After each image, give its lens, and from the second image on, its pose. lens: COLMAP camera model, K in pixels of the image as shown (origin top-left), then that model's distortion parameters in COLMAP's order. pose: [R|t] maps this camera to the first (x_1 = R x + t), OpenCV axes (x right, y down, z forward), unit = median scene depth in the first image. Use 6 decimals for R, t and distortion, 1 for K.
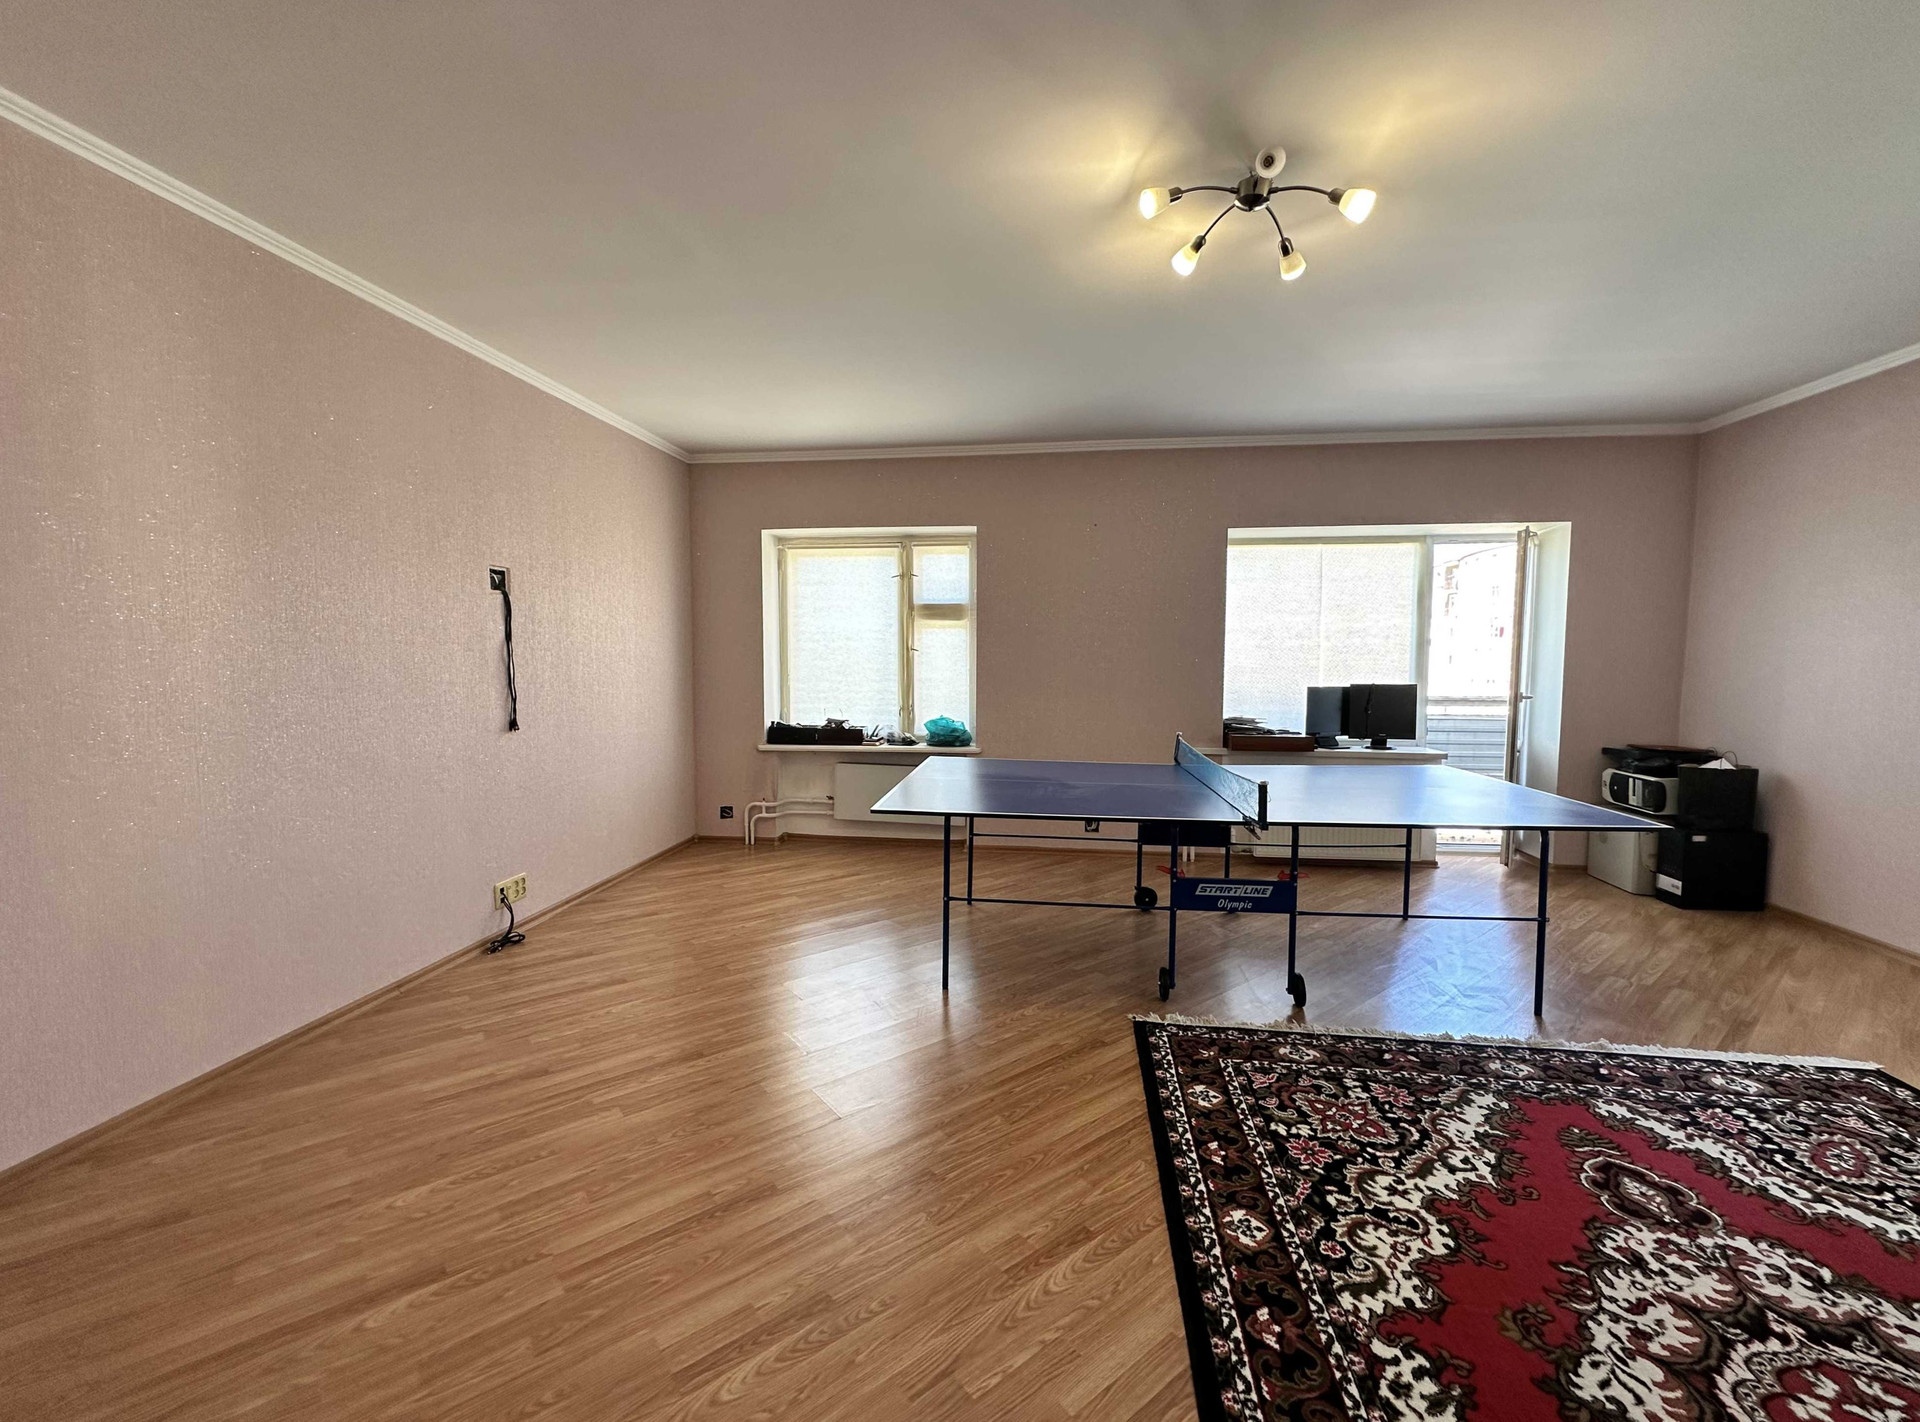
lens RADIAL K [[770.1, 0, 952.5], [0, 770.1, 708.8], [0, 0, 1]] dist [0.001909, 0.000771]
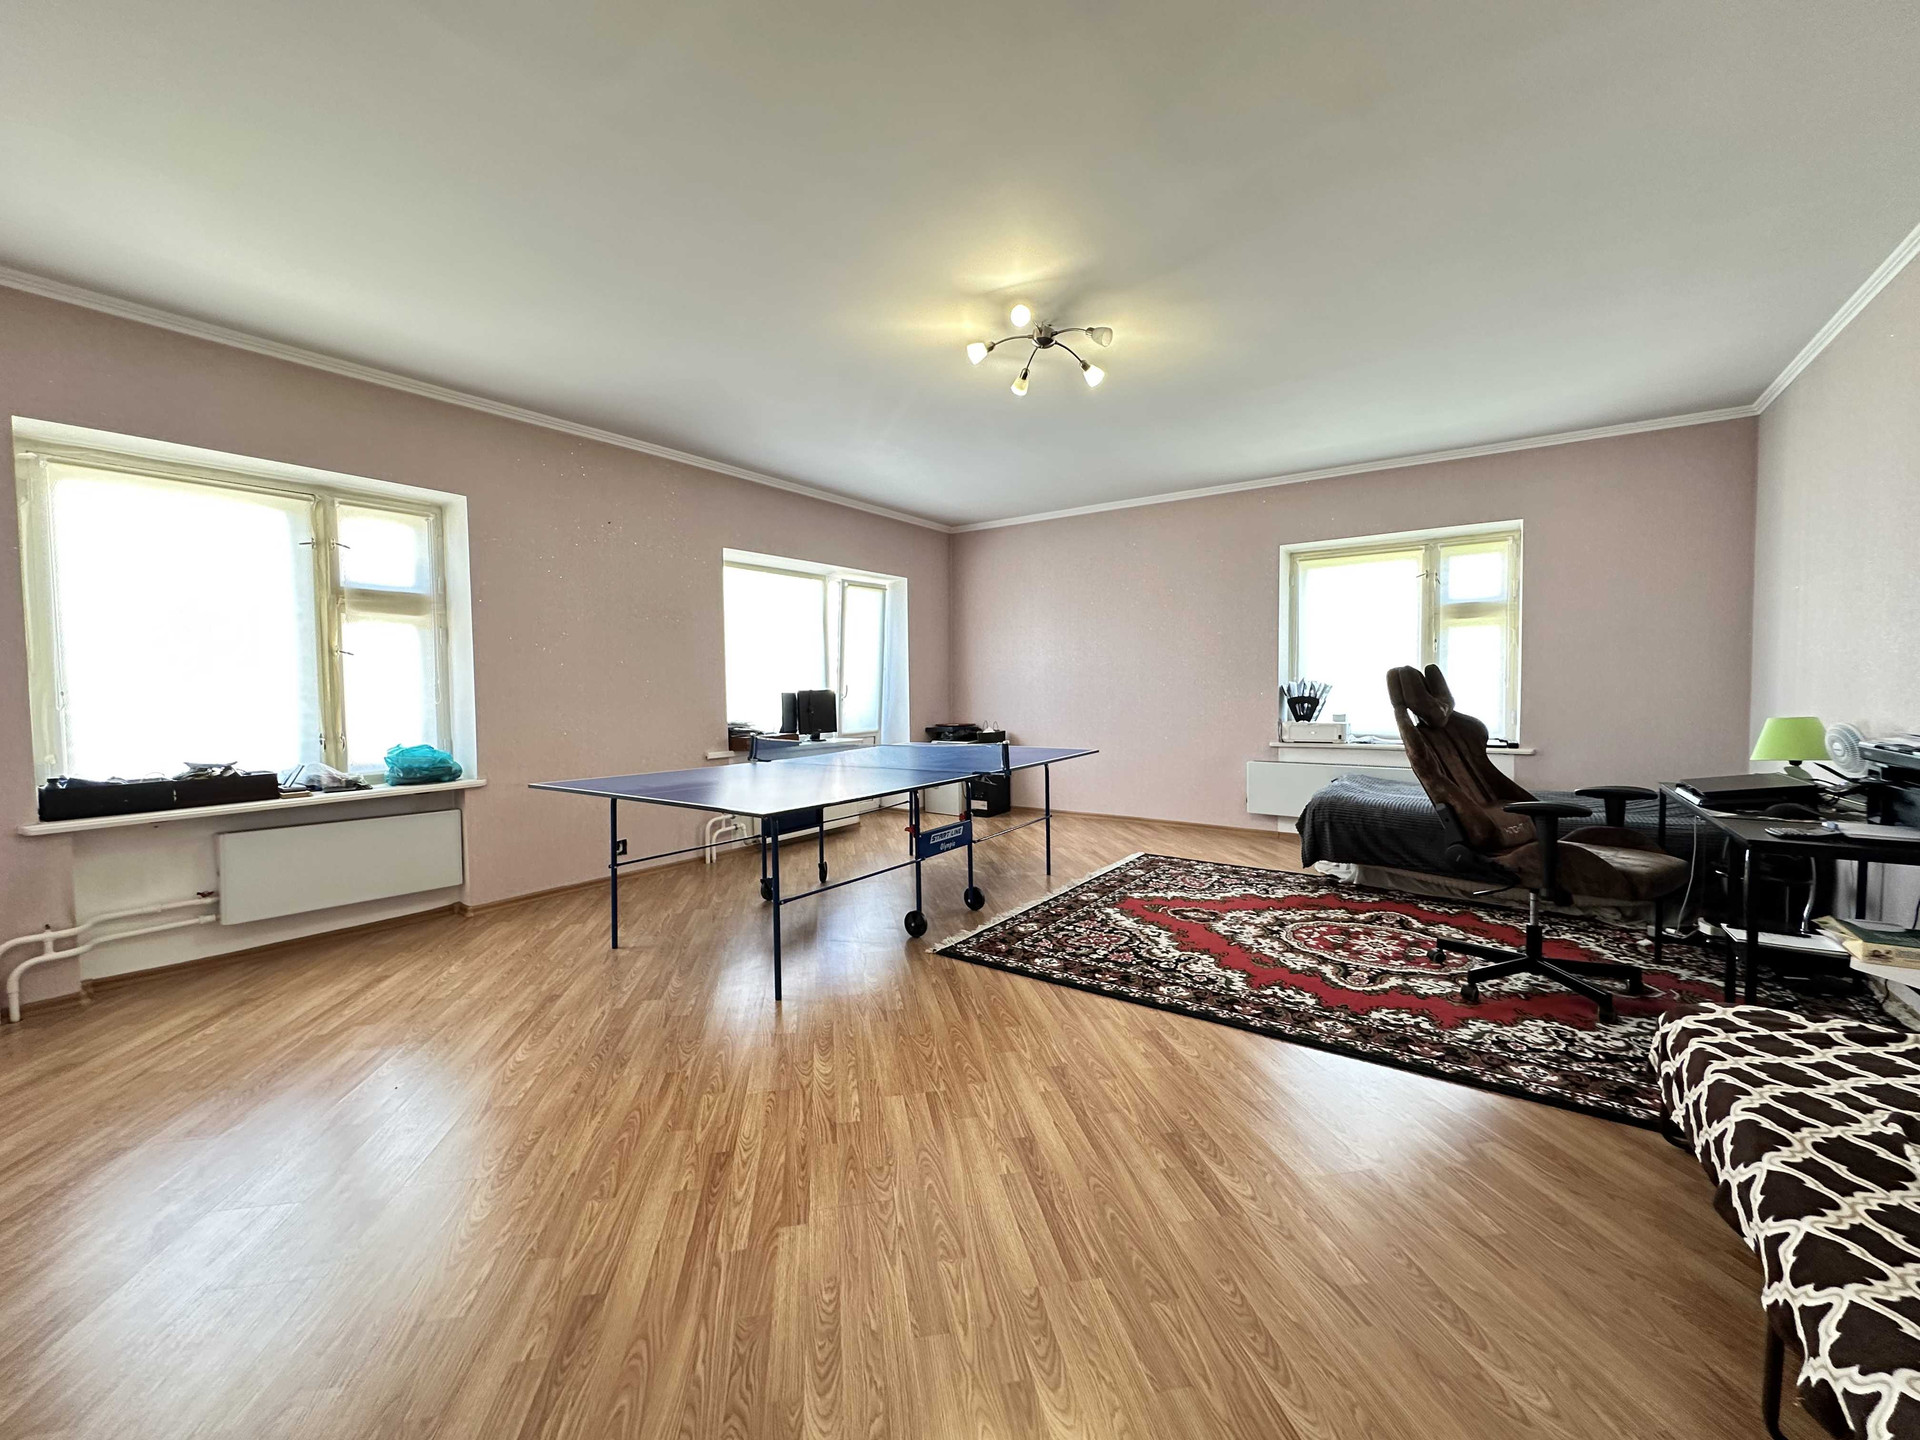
lens RADIAL K [[770.1, 0, 949.3], [0, 770.1, 720.1], [0, 0, 1]] dist [0.001909, 0.000771]
pose [[0.475807, -0.048209, 0.878228, -0.461926], [0.071051, 0.997340, 0.016254, 0.012543], [-0.876675, 0.054665, 0.477967, 0.219632]]
